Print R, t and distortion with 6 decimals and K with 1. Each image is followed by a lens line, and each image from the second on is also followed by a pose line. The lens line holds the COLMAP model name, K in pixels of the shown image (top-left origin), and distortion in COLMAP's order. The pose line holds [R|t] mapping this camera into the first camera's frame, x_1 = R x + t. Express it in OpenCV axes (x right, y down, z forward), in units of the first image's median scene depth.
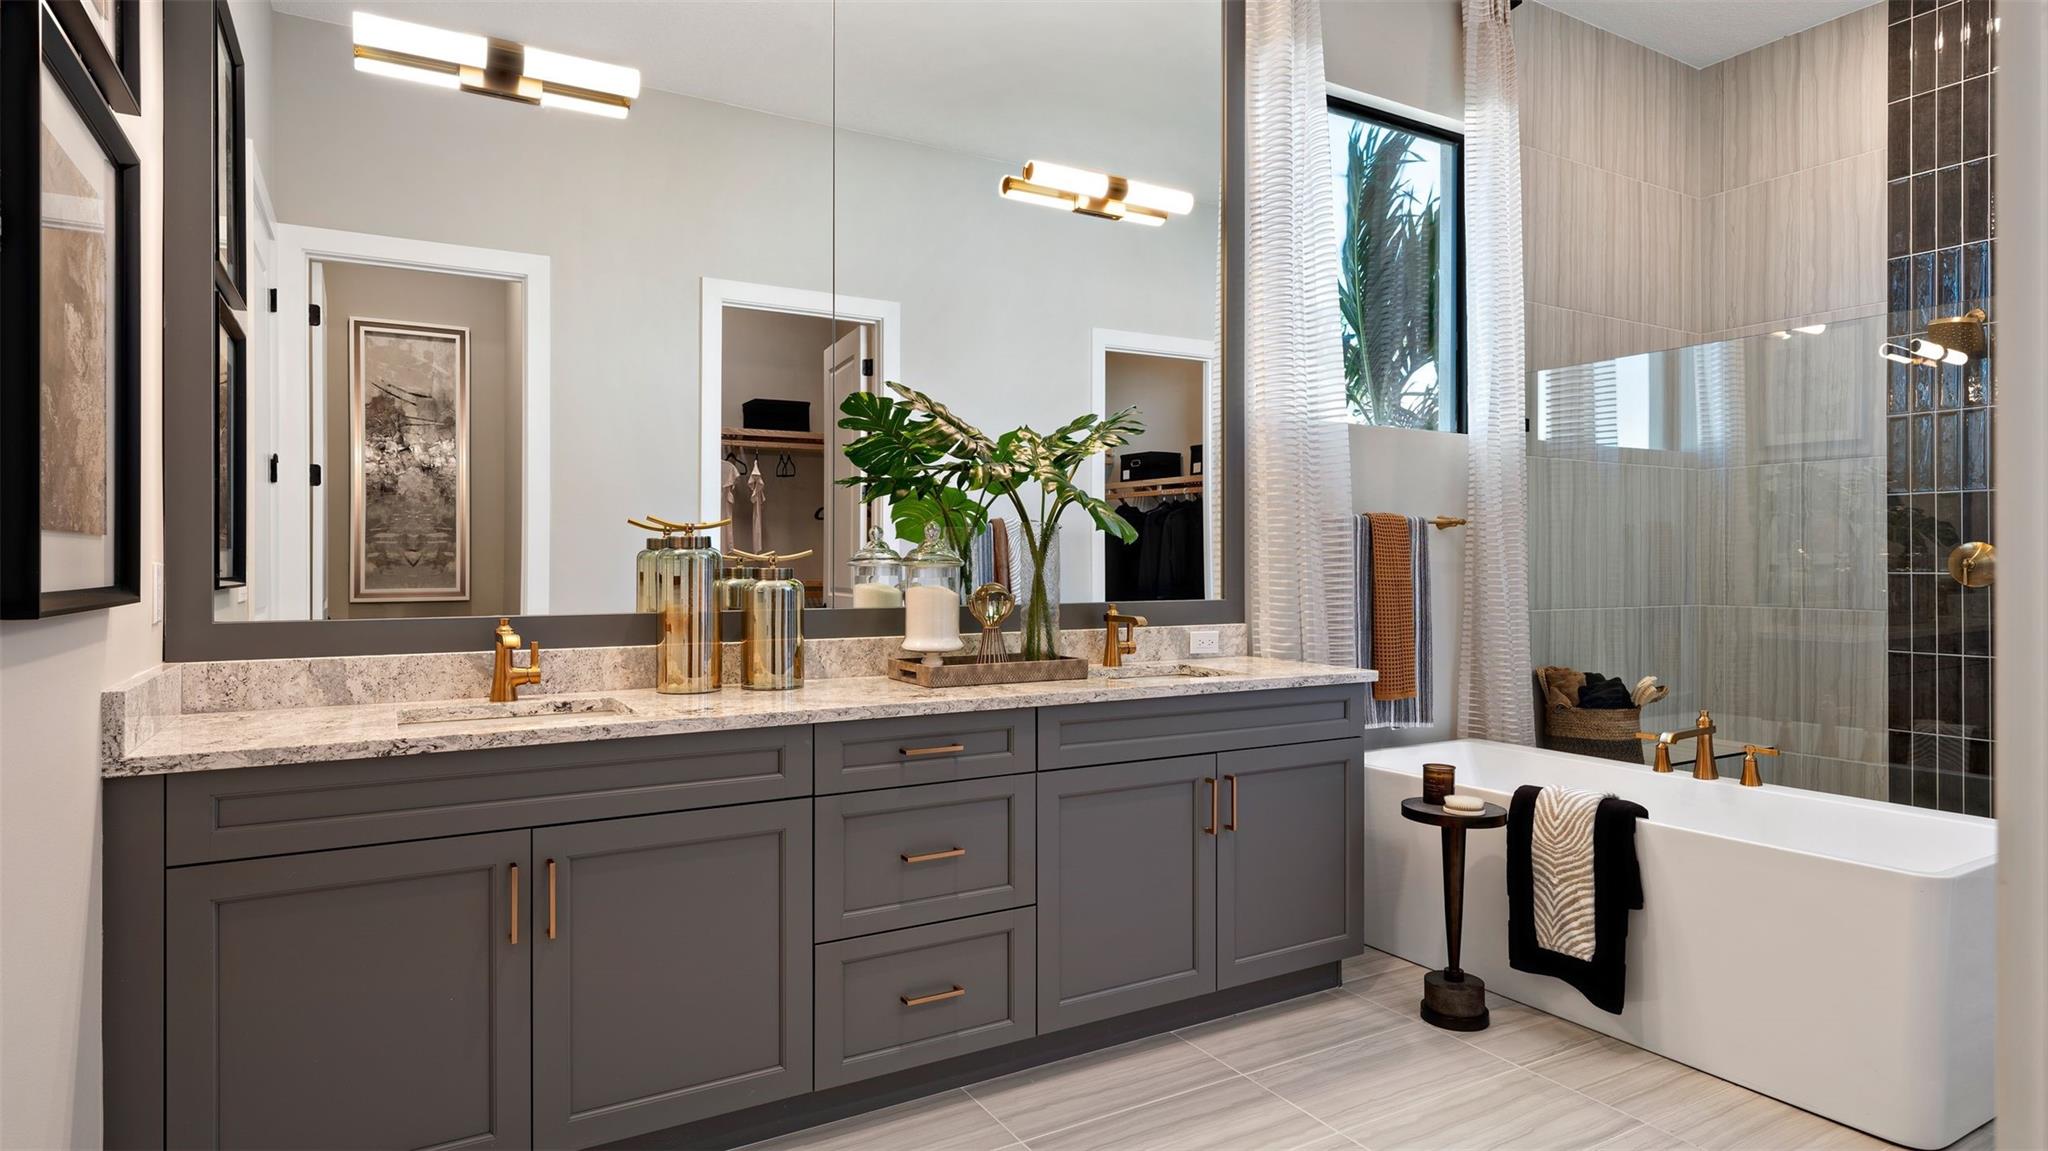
lens RADIAL K [[1127.7, 0, 972.7], [0, 1127.7, 550.5], [0, 0, 1]] dist [0.003443, -0.002209]
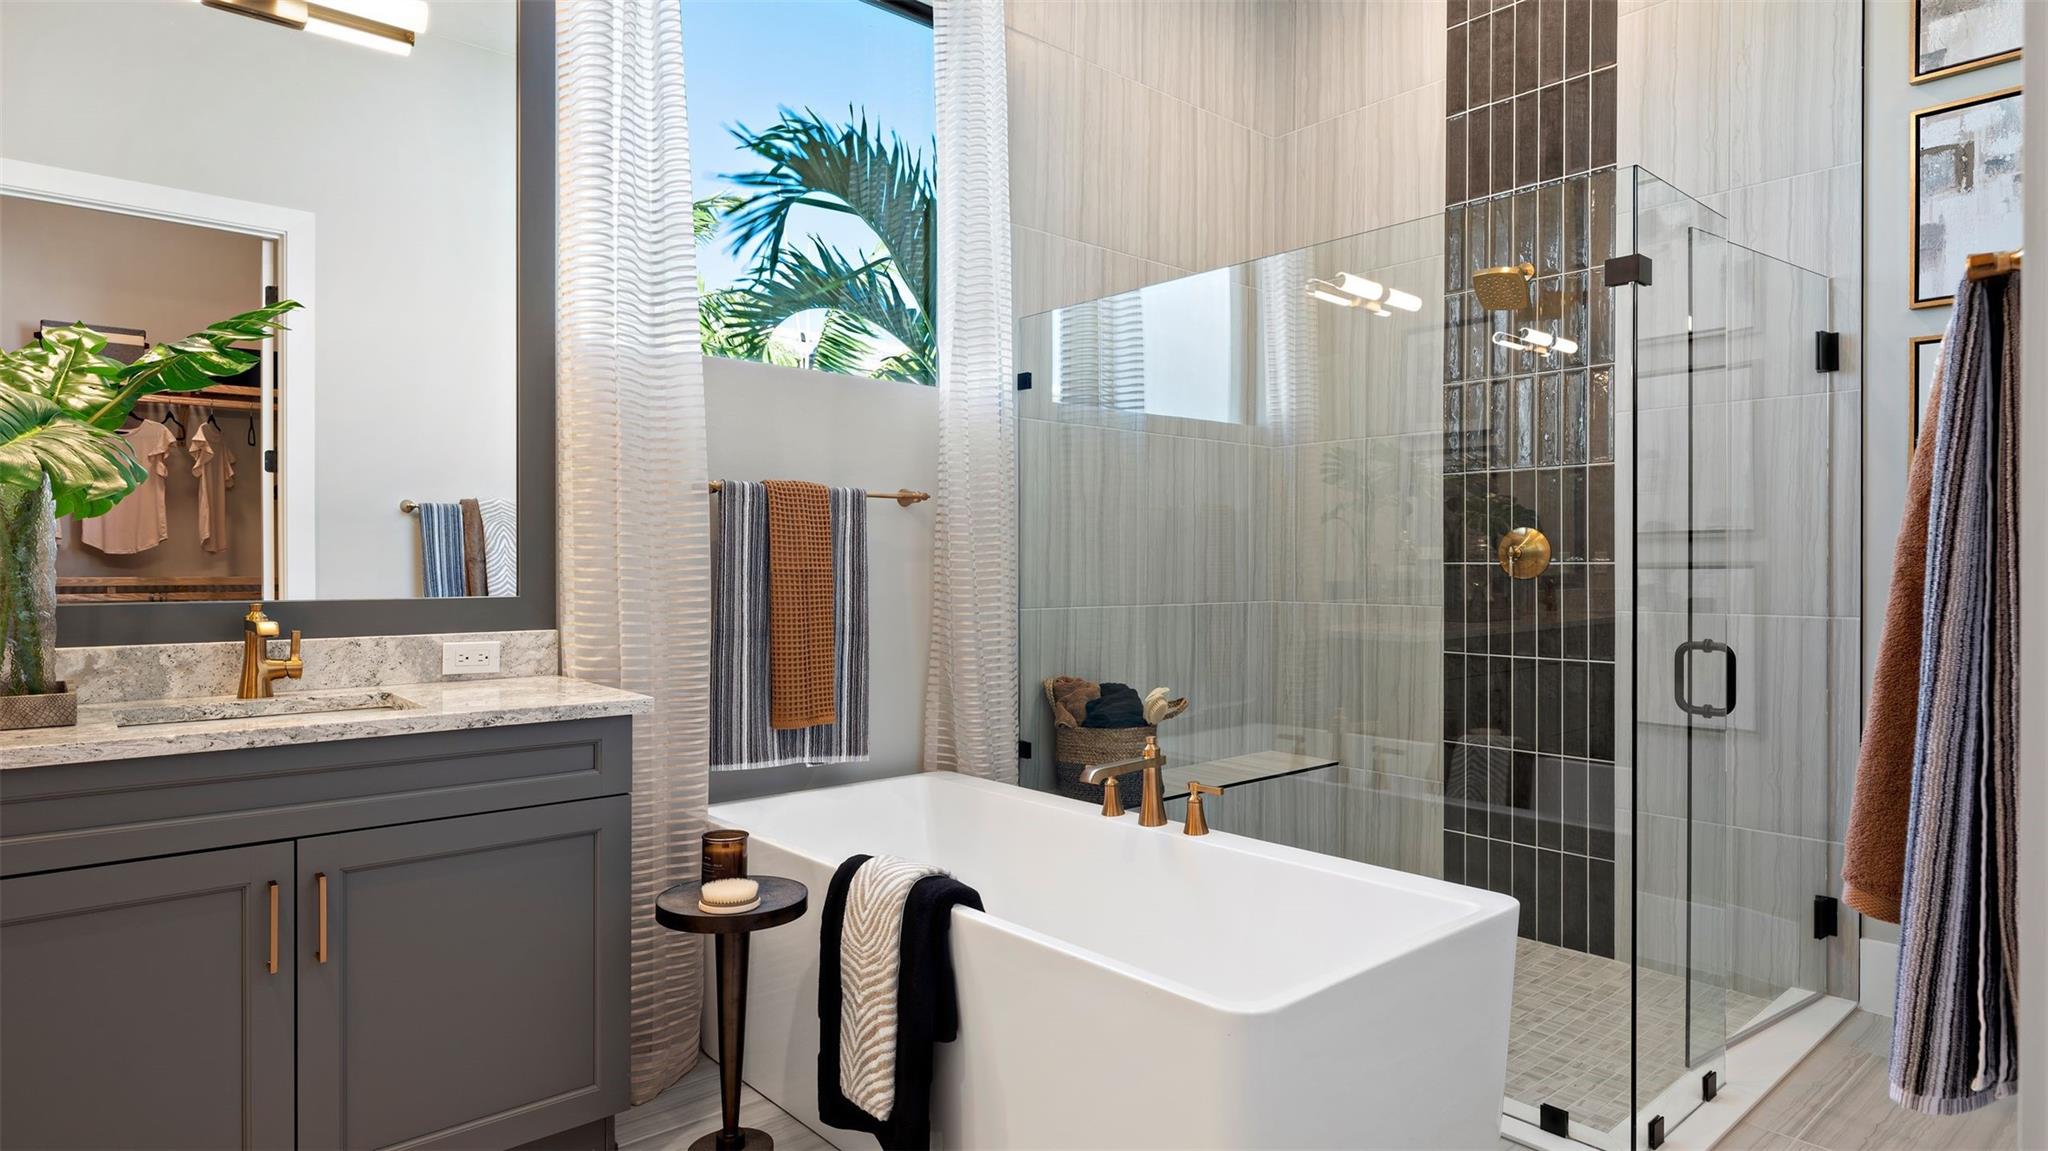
lens RADIAL K [[1094.5, 0, 1012.9], [0, 1094.5, 565.2], [0, 0, 1]] dist [0.002832, -0.000953]
pose [[0.983727, -0.000037, 0.179670, 0.369343], [-0.001881, 0.999943, 0.010501, 0.014950], [-0.179660, -0.010668, 0.983671, 0.247001]]
